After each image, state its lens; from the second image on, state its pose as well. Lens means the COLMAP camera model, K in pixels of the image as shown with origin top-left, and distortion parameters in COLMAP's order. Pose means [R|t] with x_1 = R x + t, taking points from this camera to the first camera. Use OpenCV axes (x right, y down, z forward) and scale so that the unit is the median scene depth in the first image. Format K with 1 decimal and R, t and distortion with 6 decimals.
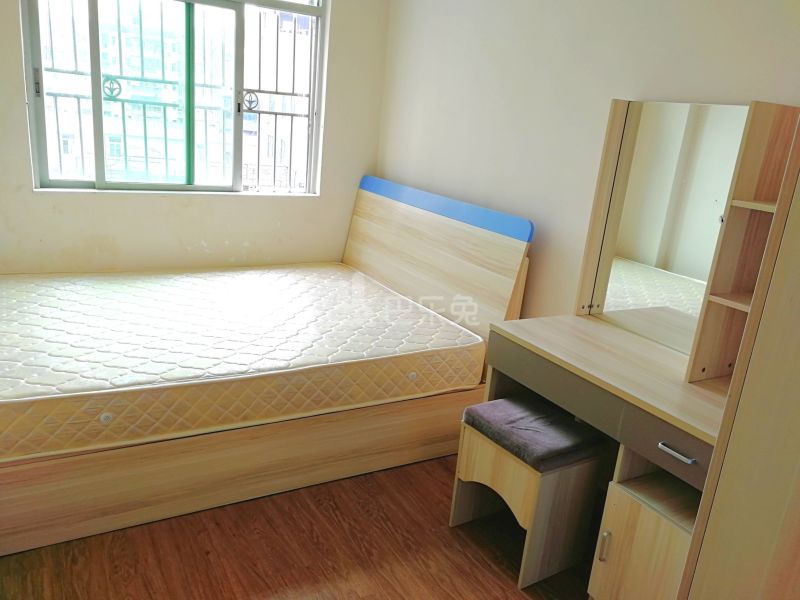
lens RADIAL K [[639.1, 0, 402.9], [0, 639.1, 296.9], [0, 0, 1]] dist [0.002409, -0.000270]
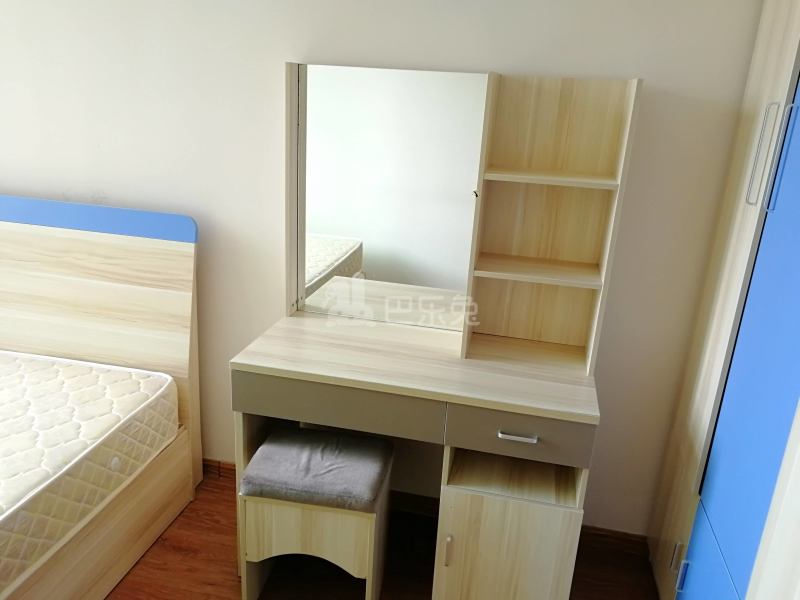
lens RADIAL K [[639.1, 0, 397.2], [0, 639.1, 307.2], [0, 0, 1]] dist [0.002409, -0.000270]
pose [[0.676038, -0.280999, 0.681184, -0.222158], [0.202345, 0.959690, 0.195070, -0.125754], [-0.708540, 0.005959, 0.705646, 0.294263]]
